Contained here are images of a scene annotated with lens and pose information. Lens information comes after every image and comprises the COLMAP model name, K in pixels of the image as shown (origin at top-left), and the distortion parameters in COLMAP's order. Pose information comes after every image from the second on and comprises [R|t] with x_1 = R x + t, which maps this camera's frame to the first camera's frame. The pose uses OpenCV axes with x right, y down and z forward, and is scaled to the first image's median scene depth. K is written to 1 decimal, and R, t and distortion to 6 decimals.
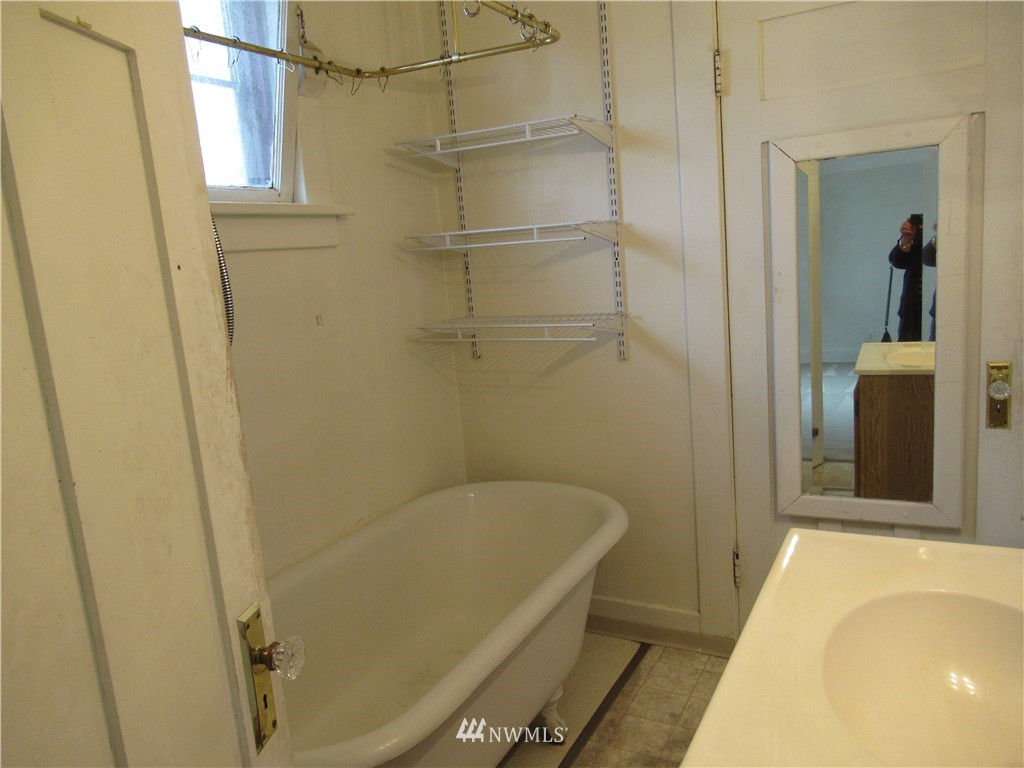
lens RADIAL K [[761.7, 0, 512.4], [0, 761.7, 386.4], [0, 0, 1]] dist [-0.001265, 0.006489]
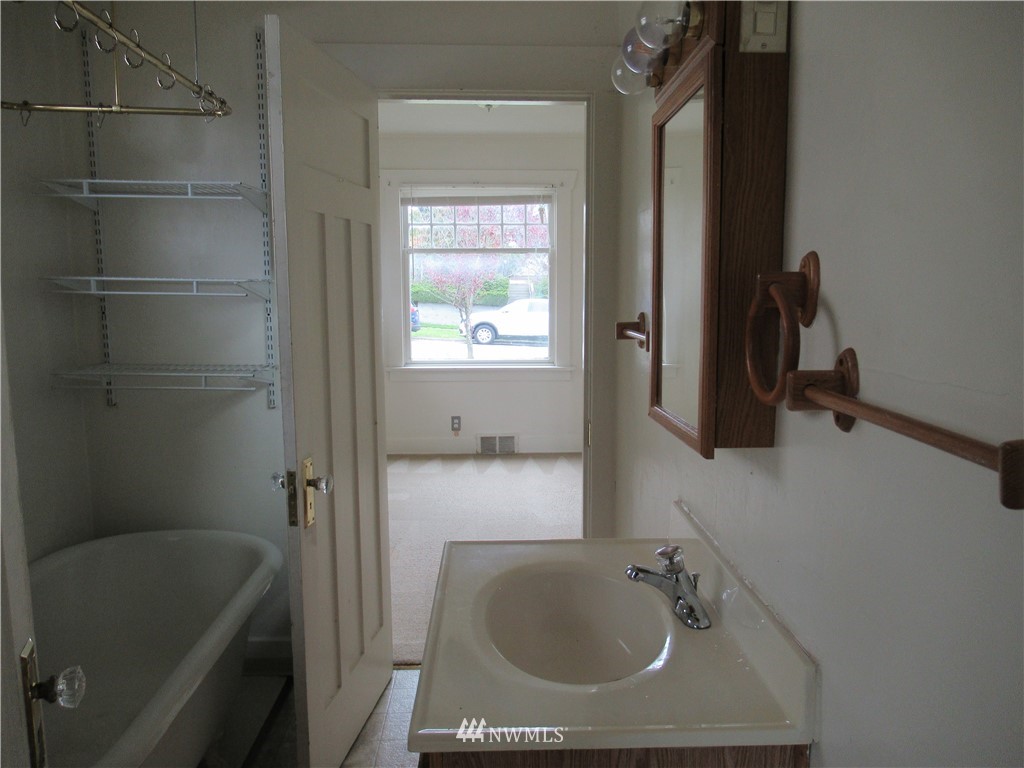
lens RADIAL K [[761.7, 0, 512.5], [0, 761.7, 382.3], [0, 0, 1]] dist [-0.001265, 0.006489]
pose [[0.858831, 0.018381, 0.511929, -0.121241], [0.016206, 0.997881, -0.063017, 0.001725], [-0.512003, 0.062417, 0.856713, -0.099290]]
